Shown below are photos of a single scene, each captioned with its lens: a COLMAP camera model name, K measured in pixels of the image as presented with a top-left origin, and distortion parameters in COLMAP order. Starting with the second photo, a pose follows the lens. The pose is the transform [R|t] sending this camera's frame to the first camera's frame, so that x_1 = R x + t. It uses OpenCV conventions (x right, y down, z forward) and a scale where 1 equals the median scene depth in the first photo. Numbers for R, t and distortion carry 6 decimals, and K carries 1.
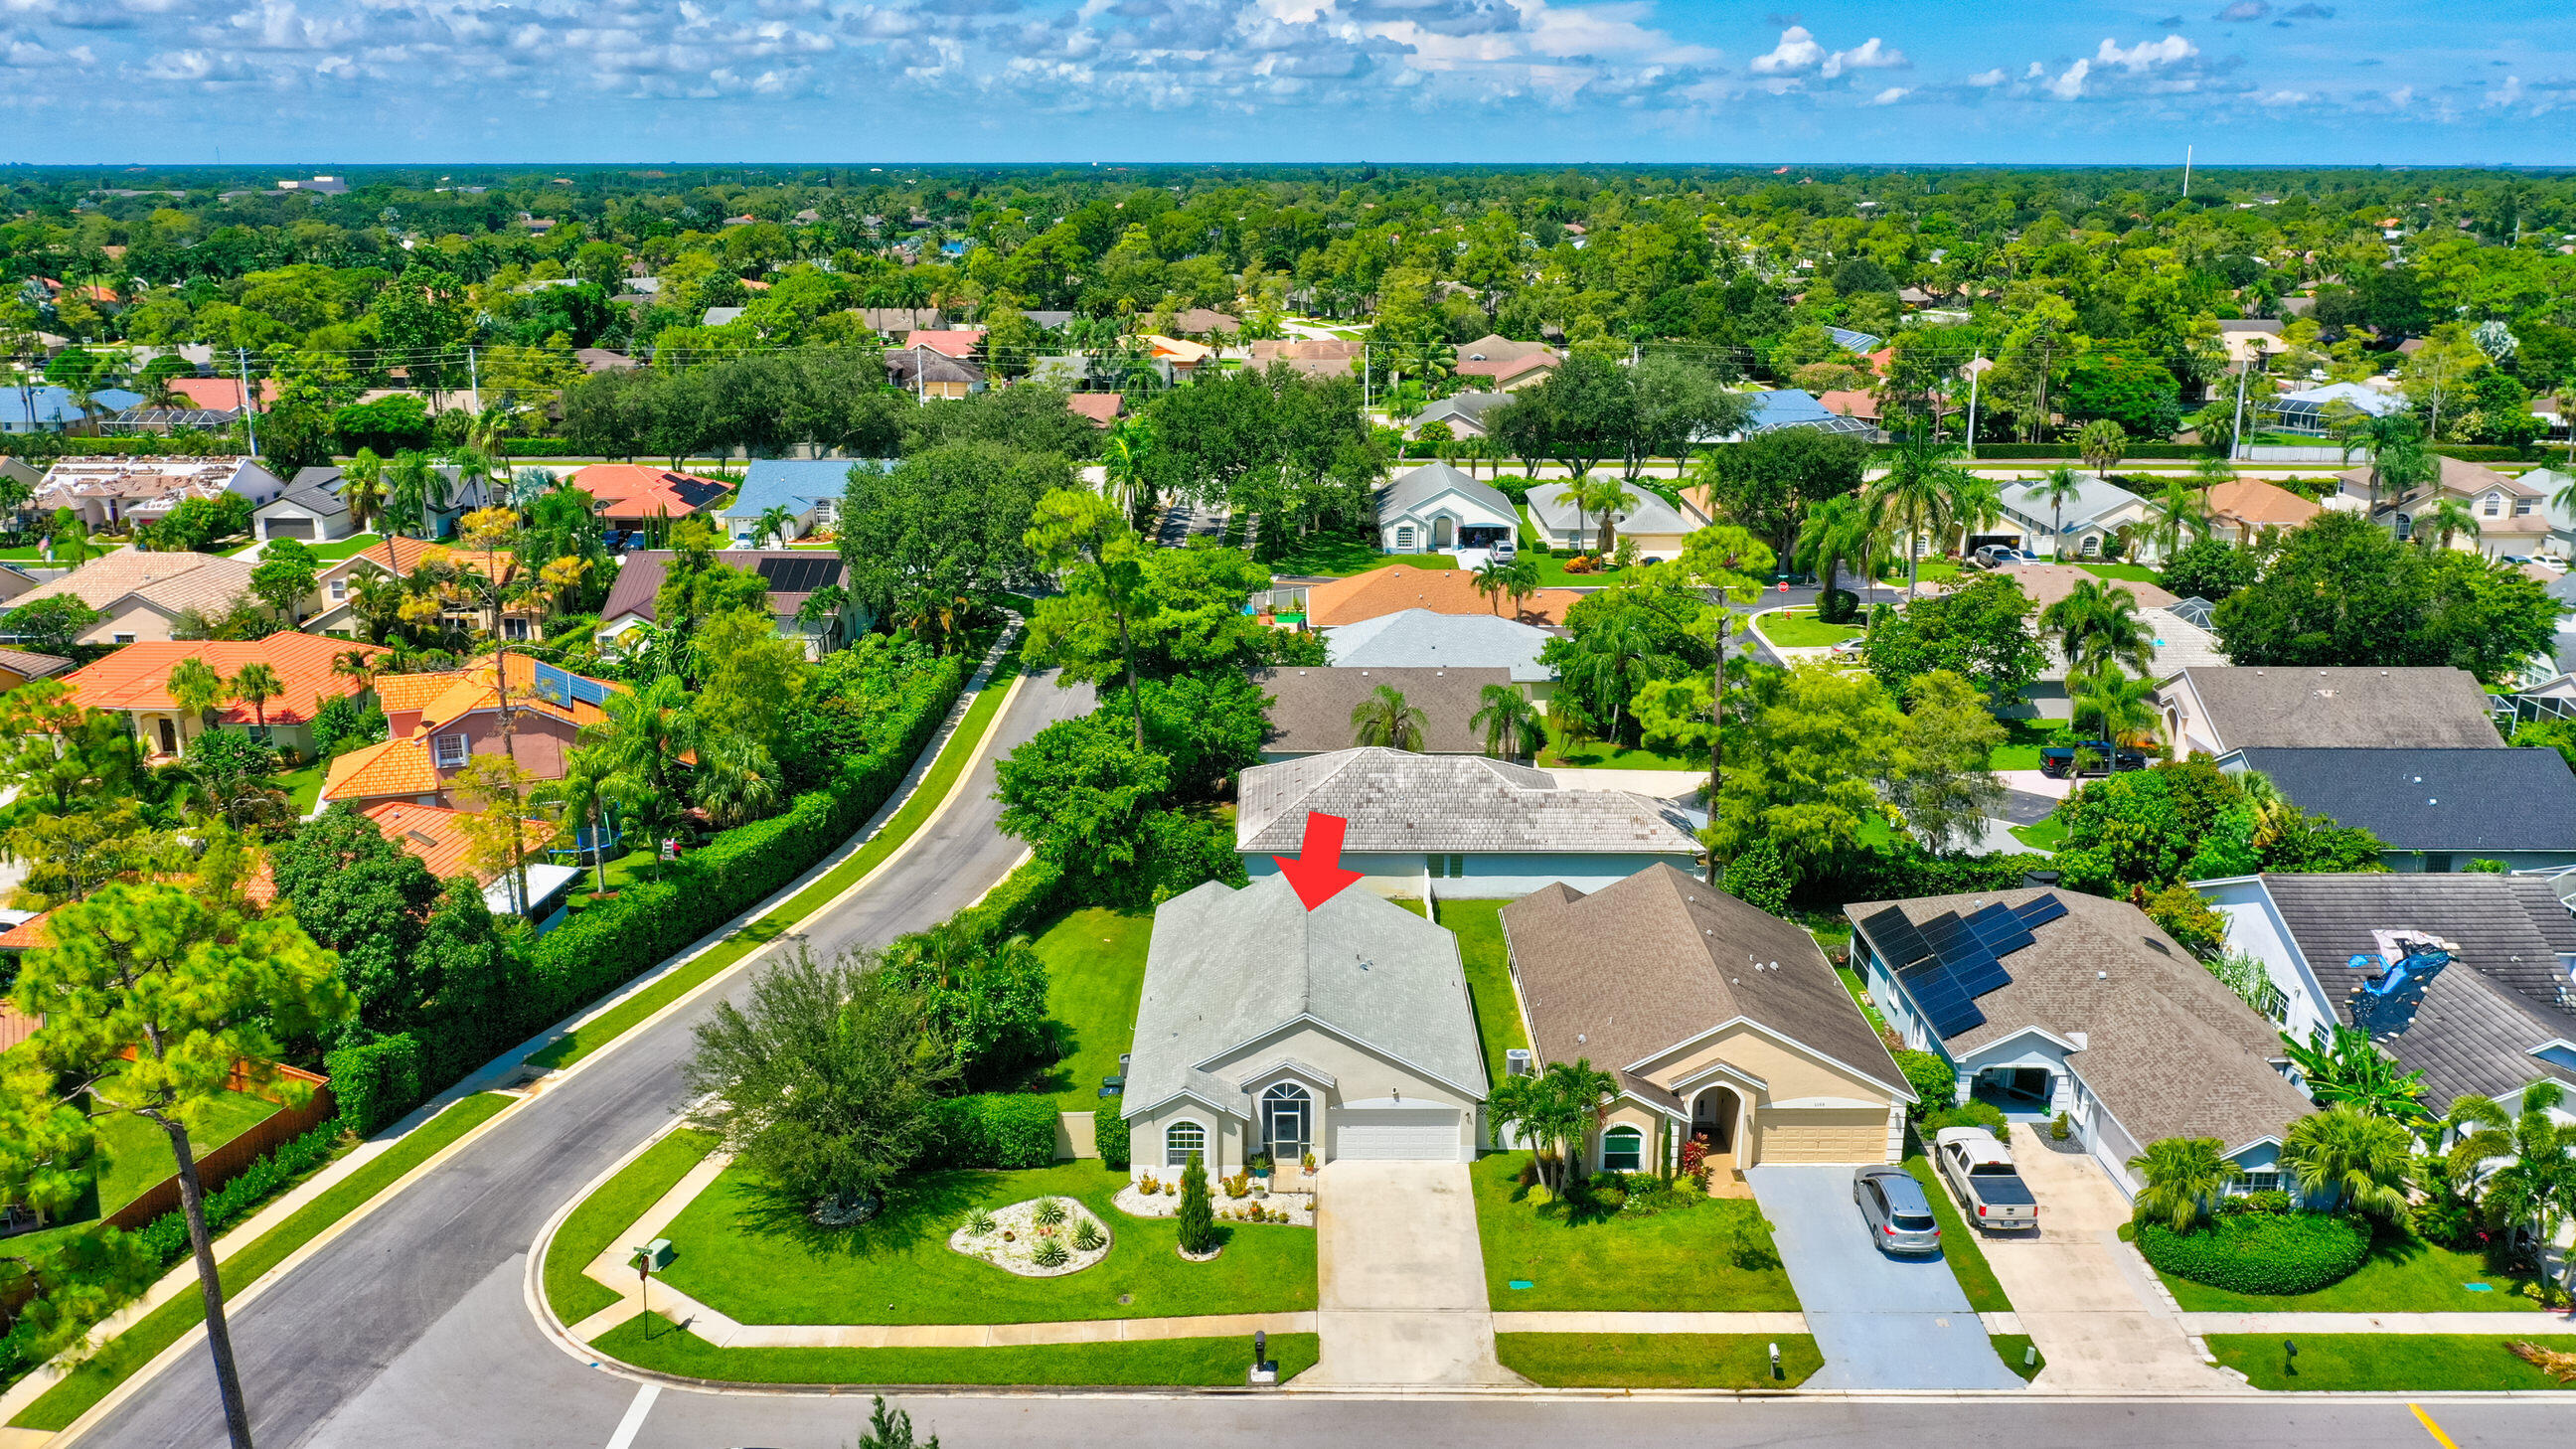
lens RADIAL K [[2022.4, 0, 1294.8], [0, 2022.4, 731.2], [0, 0, 1]] dist [-0.006474, 0.001682]
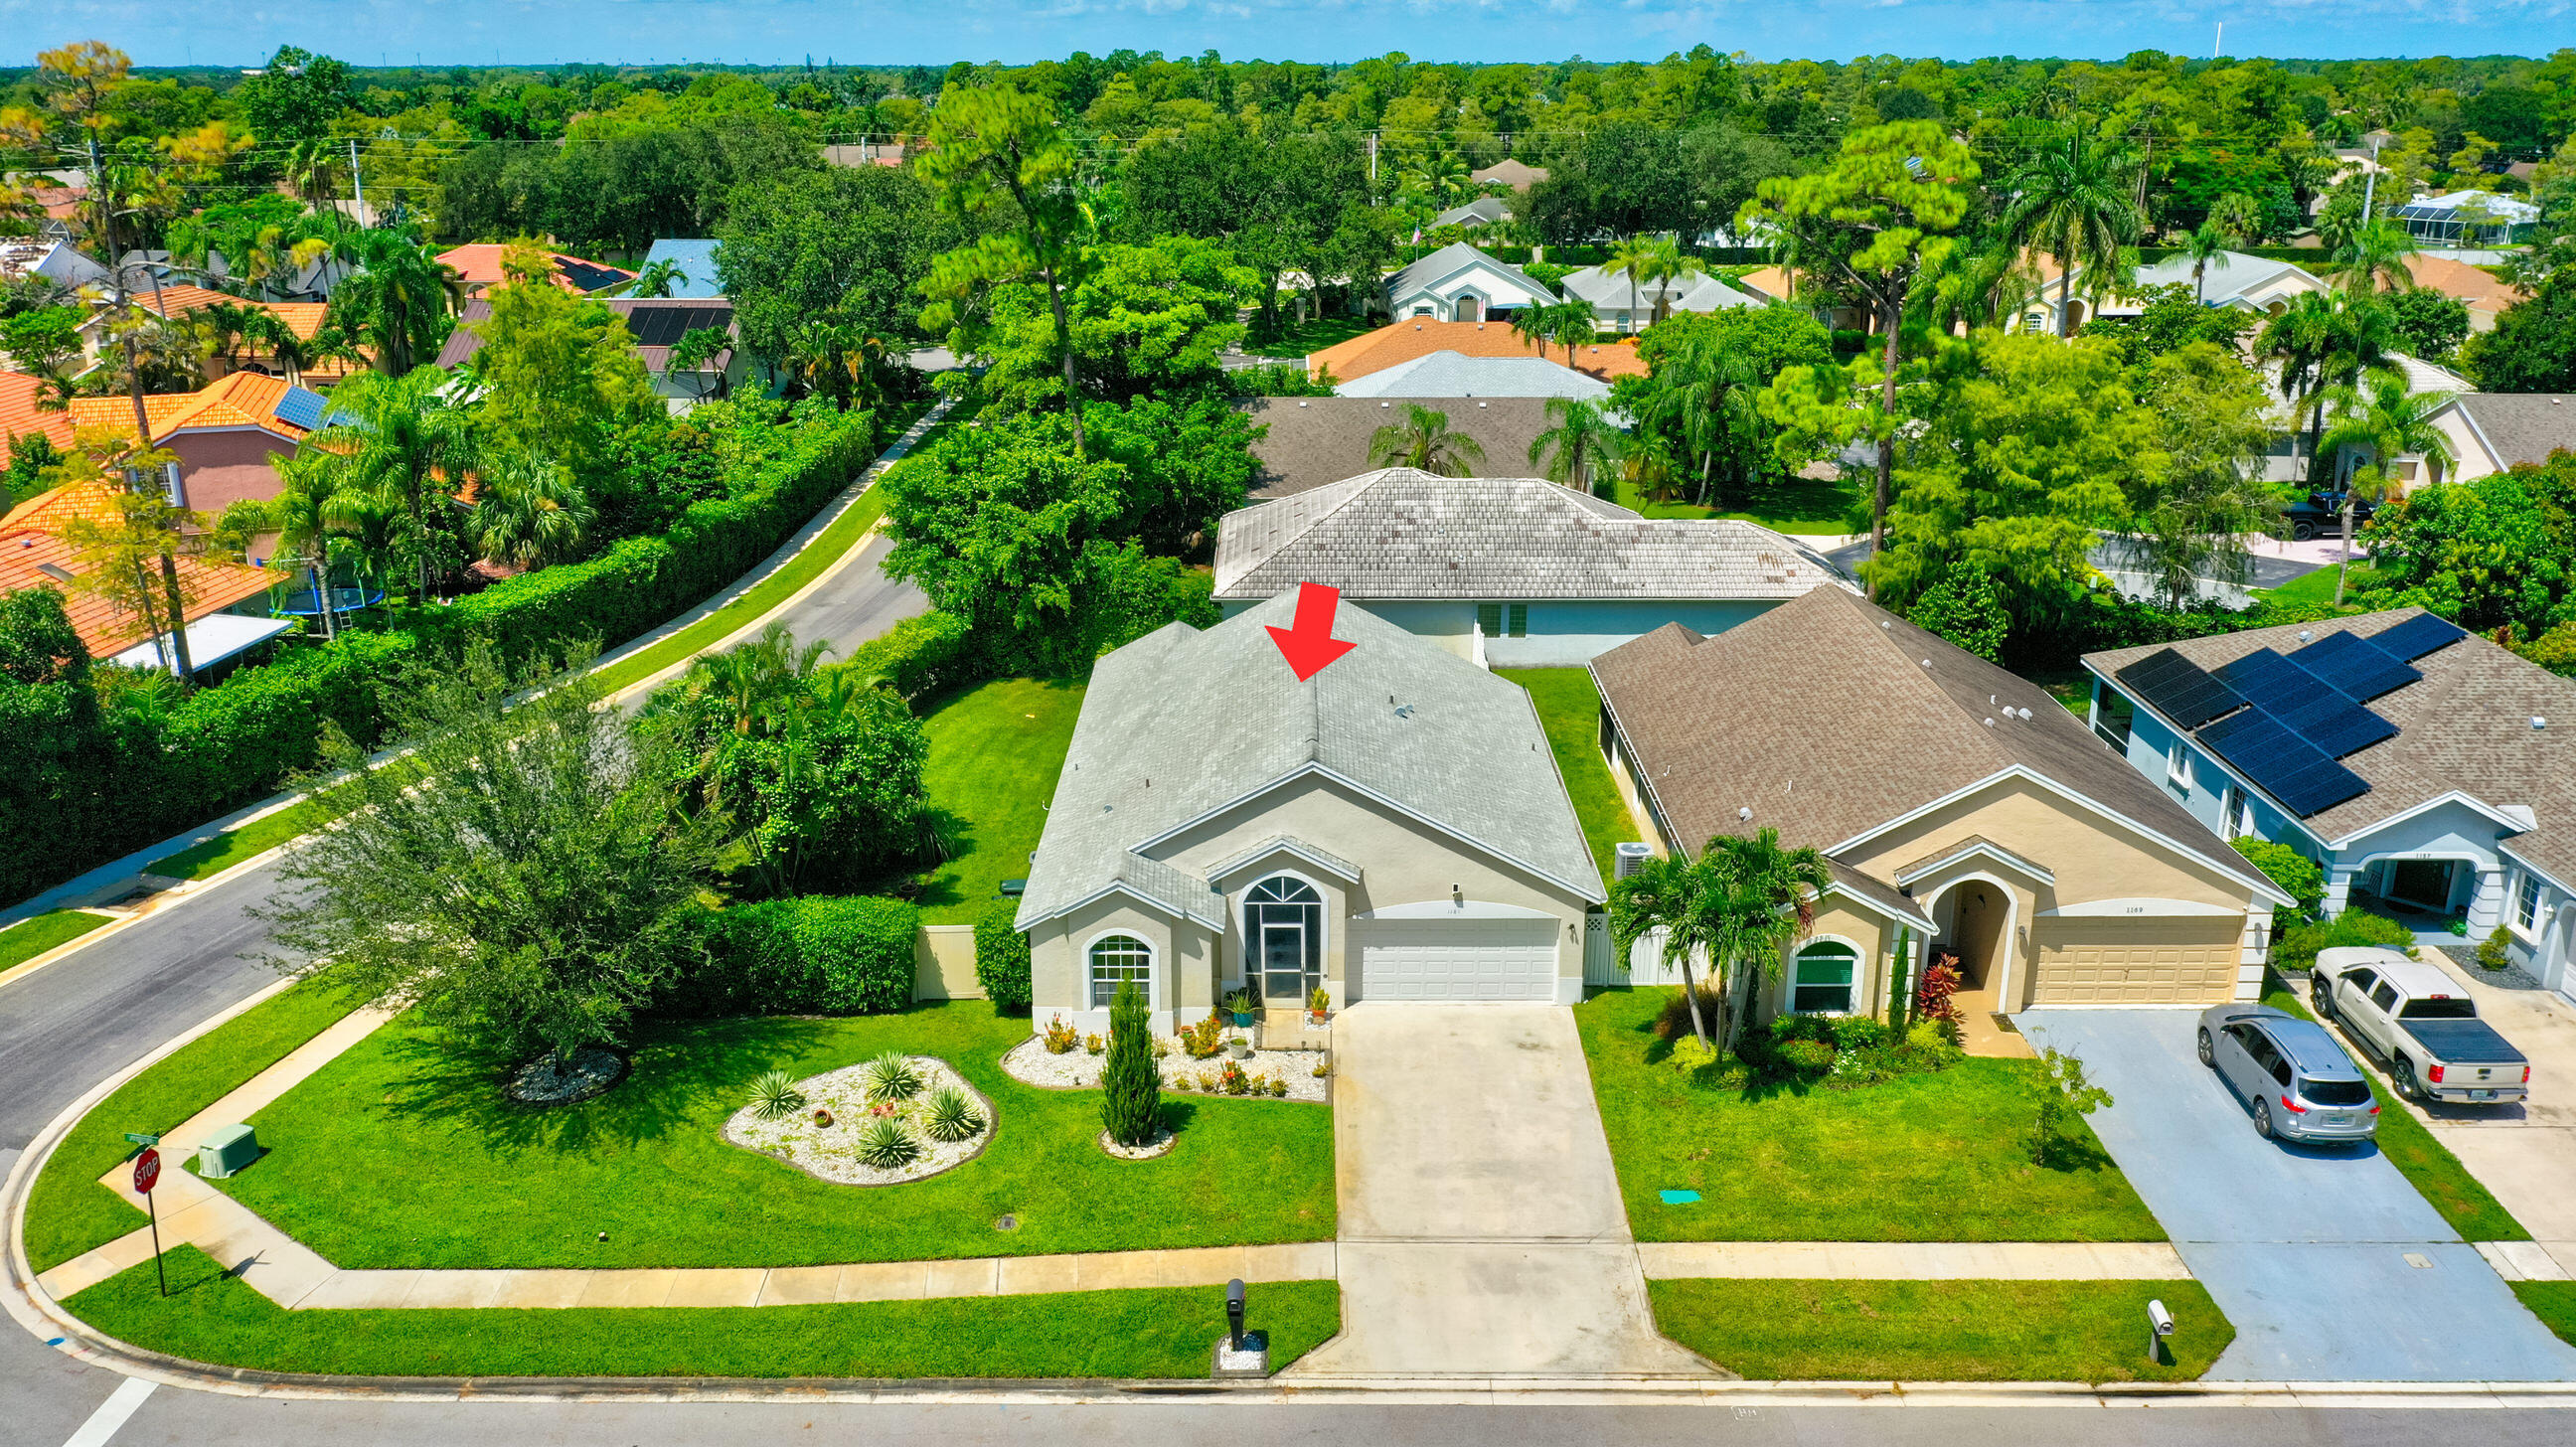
lens RADIAL K [[2040.3, 0, 1291.5], [0, 2040.3, 716.7], [0, 0, 1]] dist [0.000674, 0.000149]
pose [[0.999997, -0.002339, -0.000501, -0.000945], [0.002356, 0.999317, 0.036878, 0.100330], [0.000415, -0.036879, 0.999320, 0.368211]]
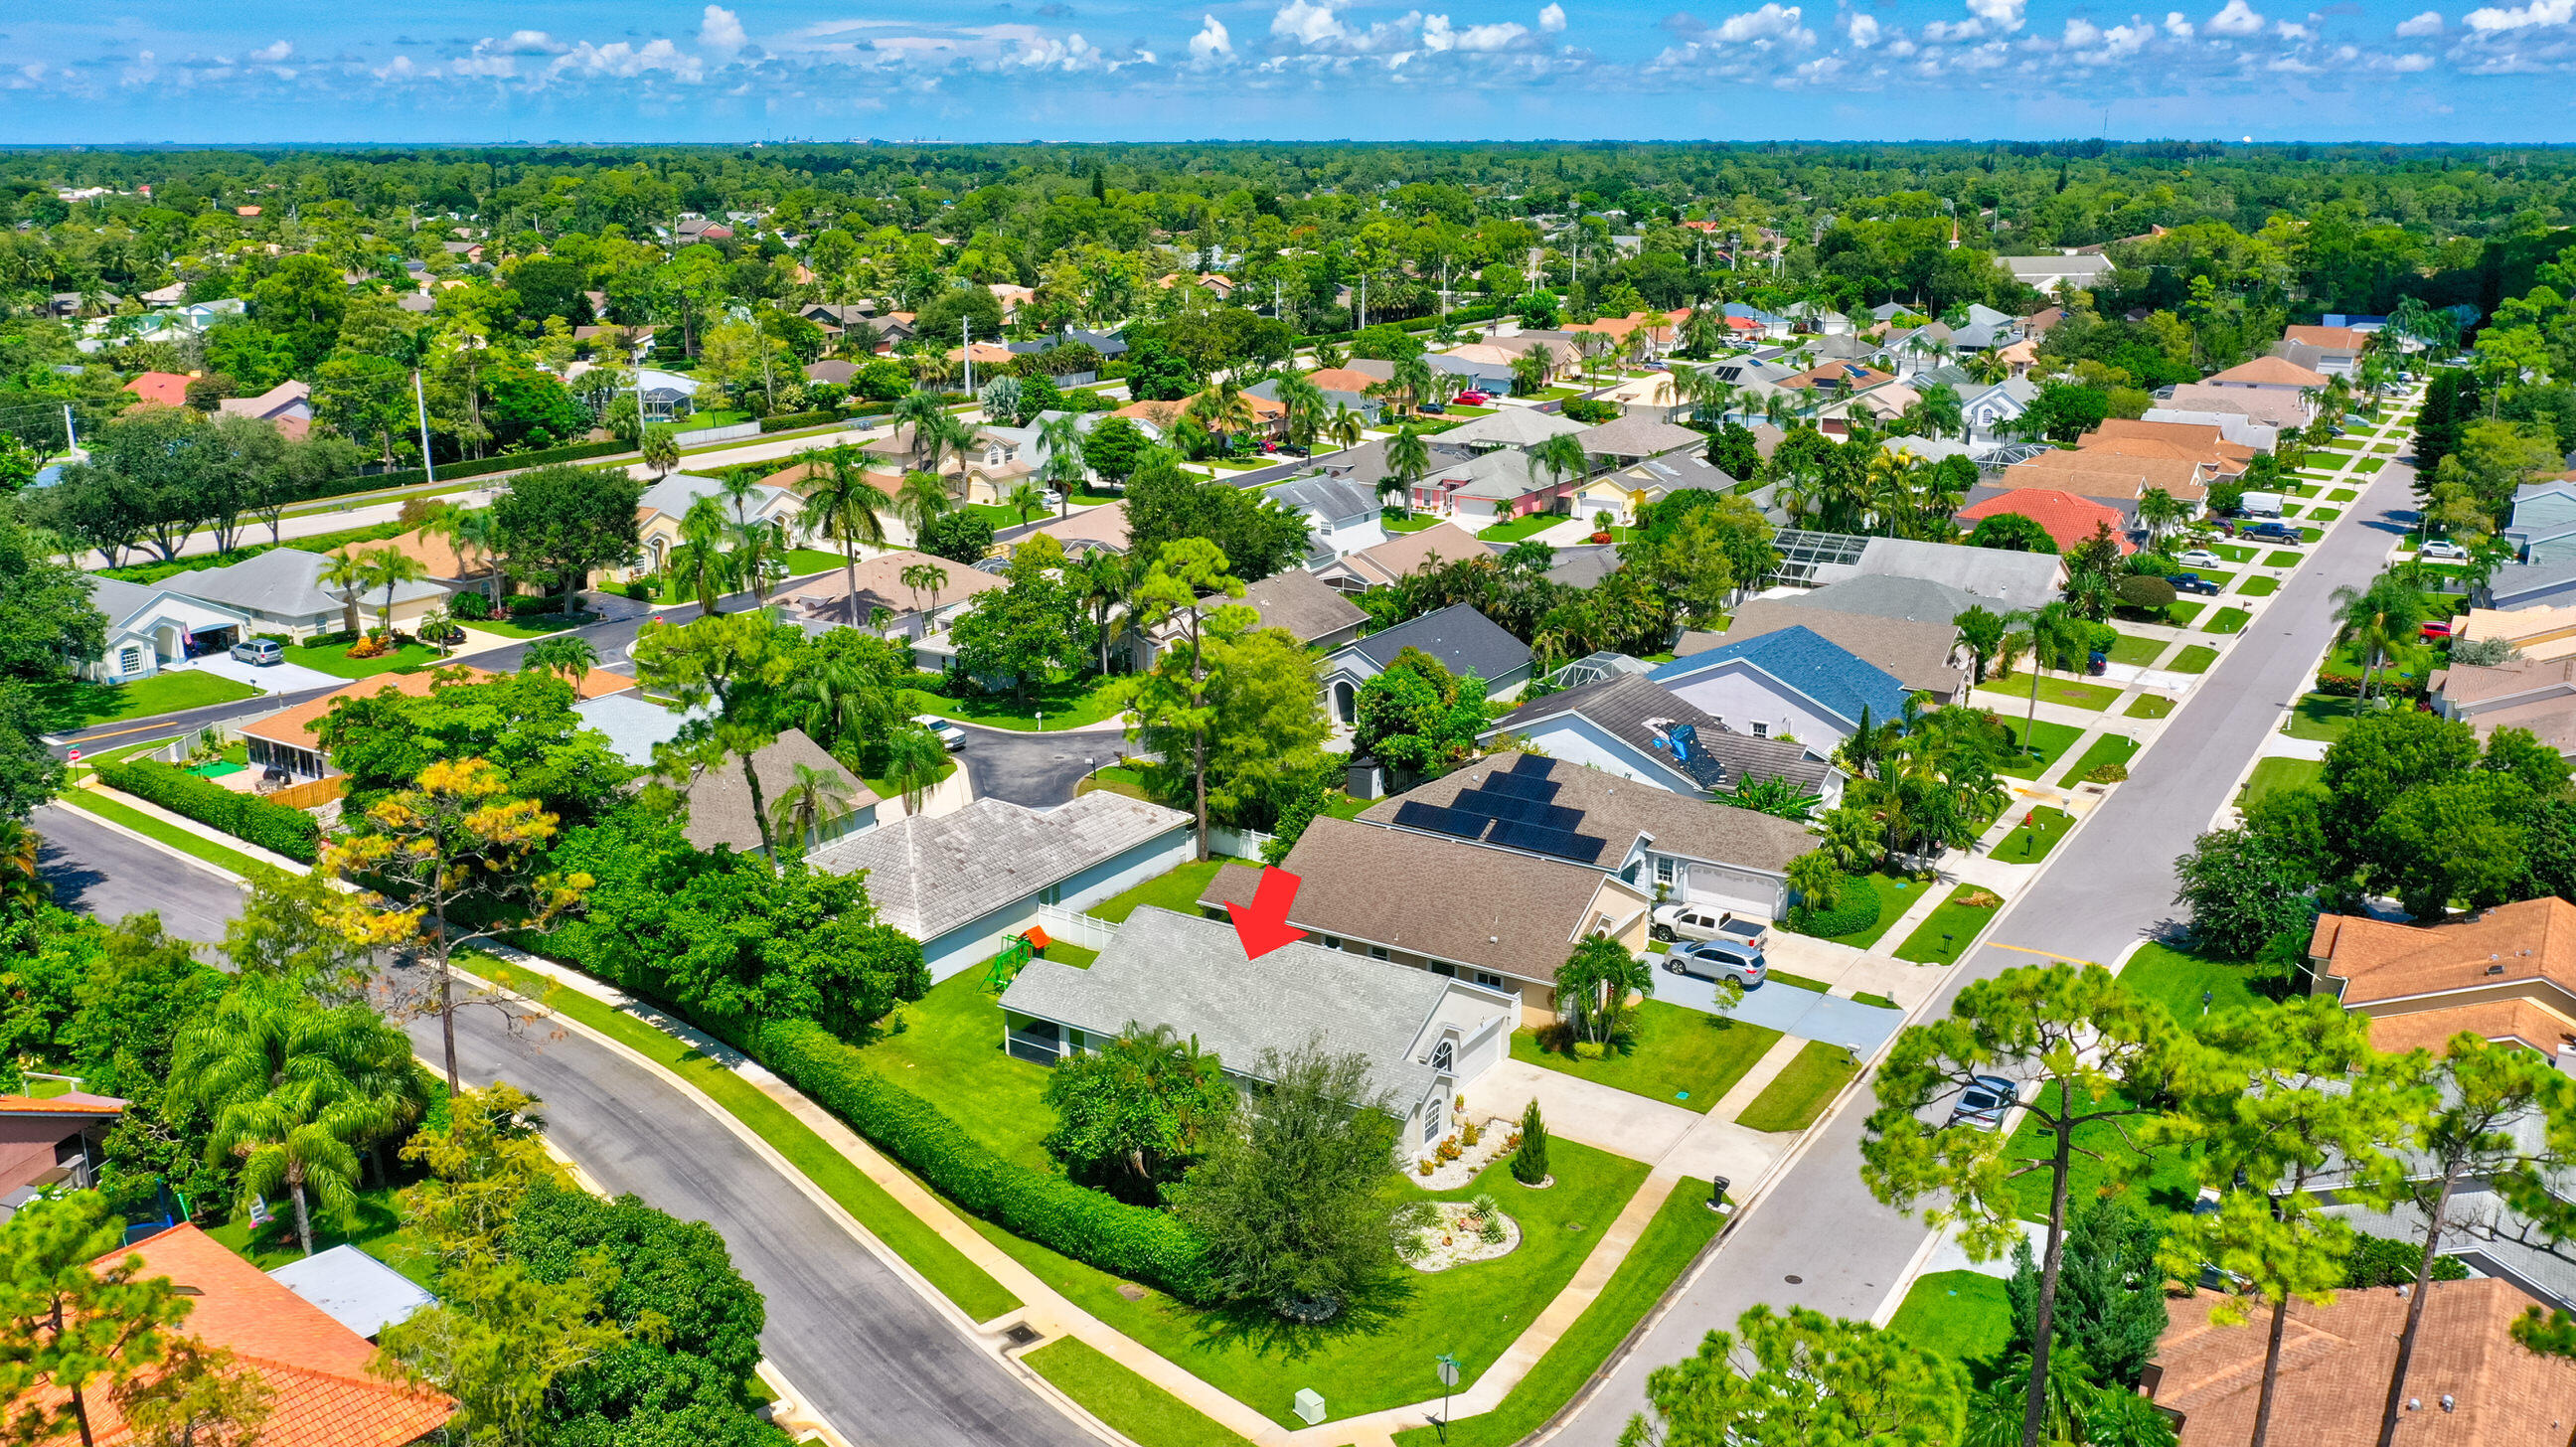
lens RADIAL K [[2040.3, 0, 1291.5], [0, 2040.3, 716.7], [0, 0, 1]] dist [0.000674, 0.000149]
pose [[0.542891, -0.227813, 0.808313, -0.956196], [0.227747, 0.966372, 0.119397, -0.169366], [-0.808332, 0.119271, 0.576519, 0.360928]]
